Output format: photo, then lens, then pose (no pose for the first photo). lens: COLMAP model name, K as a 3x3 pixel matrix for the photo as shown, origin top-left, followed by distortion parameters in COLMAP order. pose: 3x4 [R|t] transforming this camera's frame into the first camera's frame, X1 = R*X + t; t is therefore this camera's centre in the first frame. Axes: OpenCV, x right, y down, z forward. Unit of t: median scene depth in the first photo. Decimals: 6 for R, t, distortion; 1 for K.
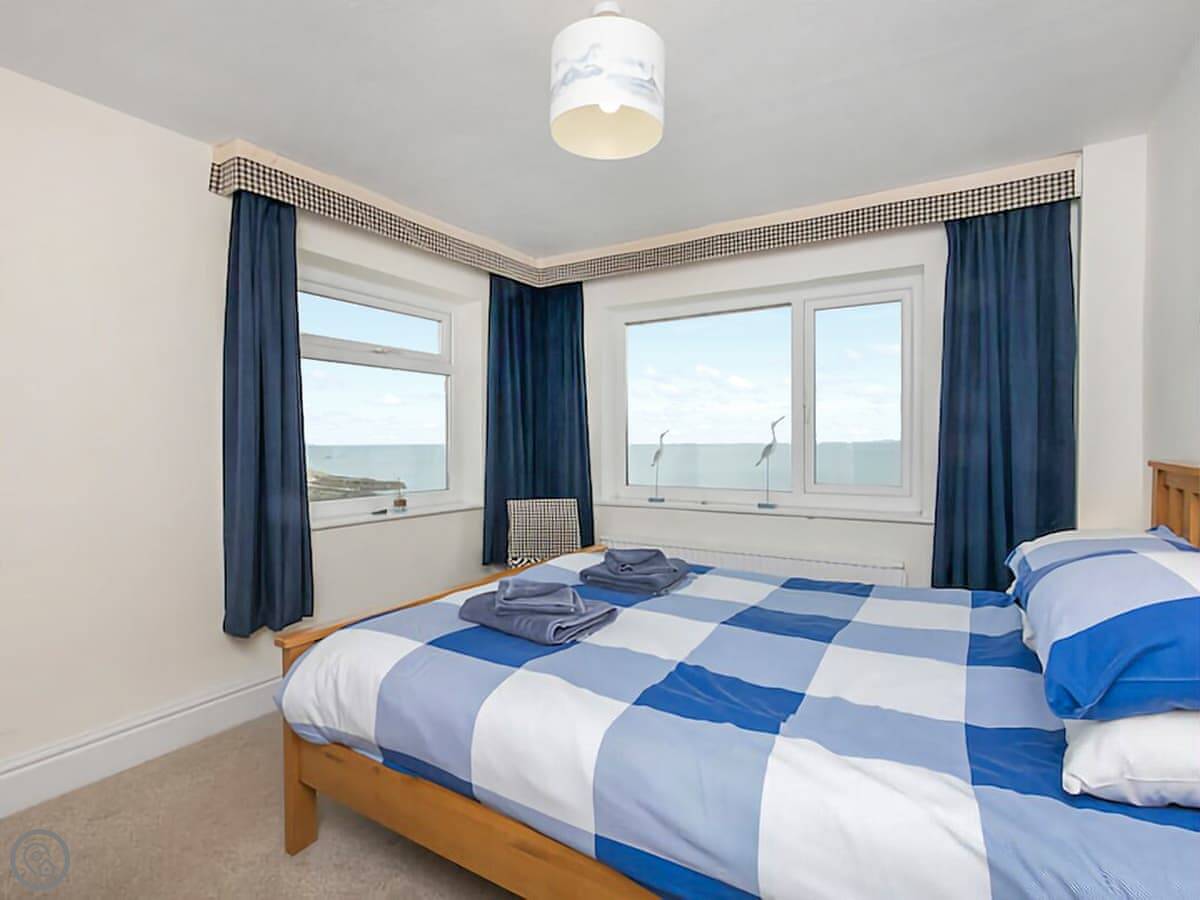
lens RADIAL K [[601.6, 0, 600.0], [0, 601.6, 450.0], [0, 0, 1]] dist [0.003152, 0.000250]
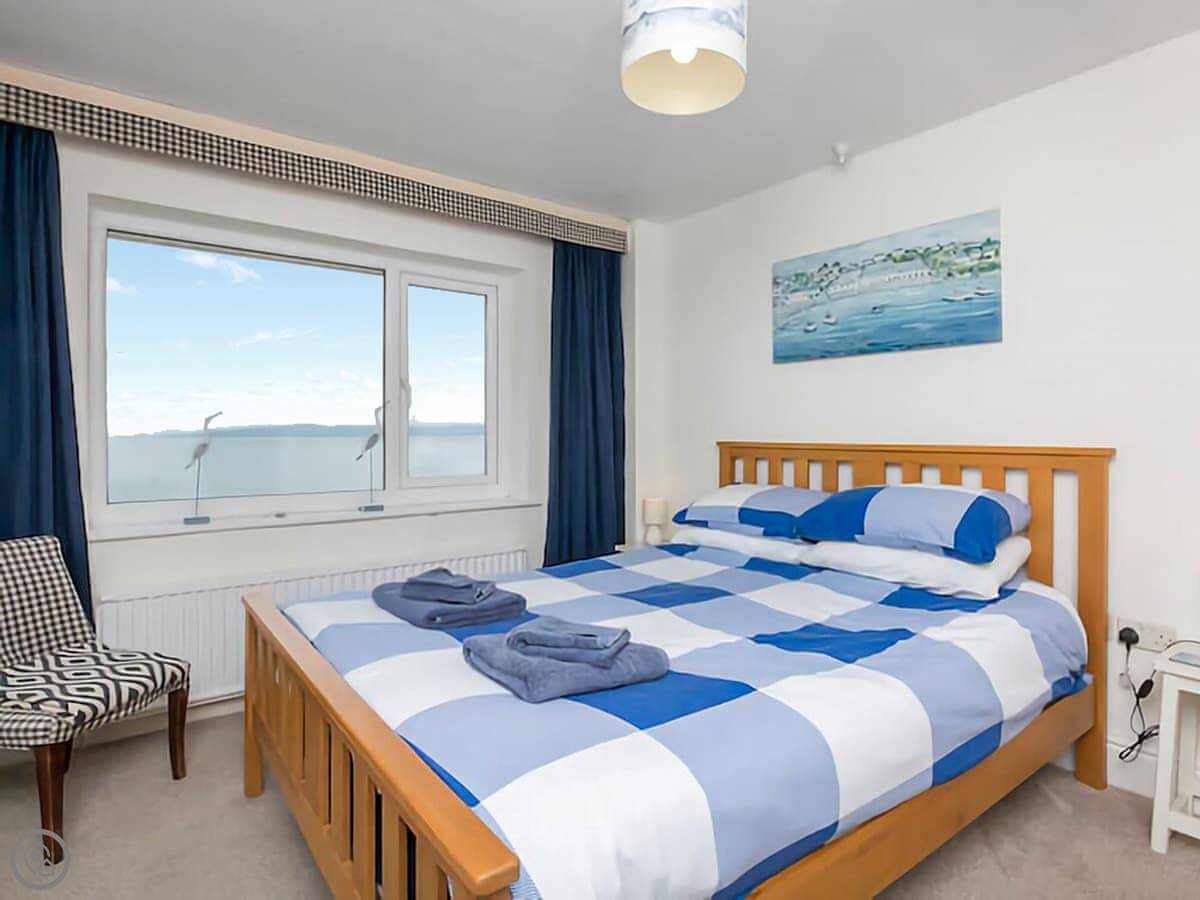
lens RADIAL K [[662.2, 0, 601.3], [0, 662.2, 435.3], [0, 0, 1]] dist [-0.003335, -0.000977]
pose [[0.361886, 0.014871, 0.932104, -0.458134], [0.024733, 0.999368, -0.025547, 0.024080], [-0.931894, 0.032299, 0.361290, 0.383019]]
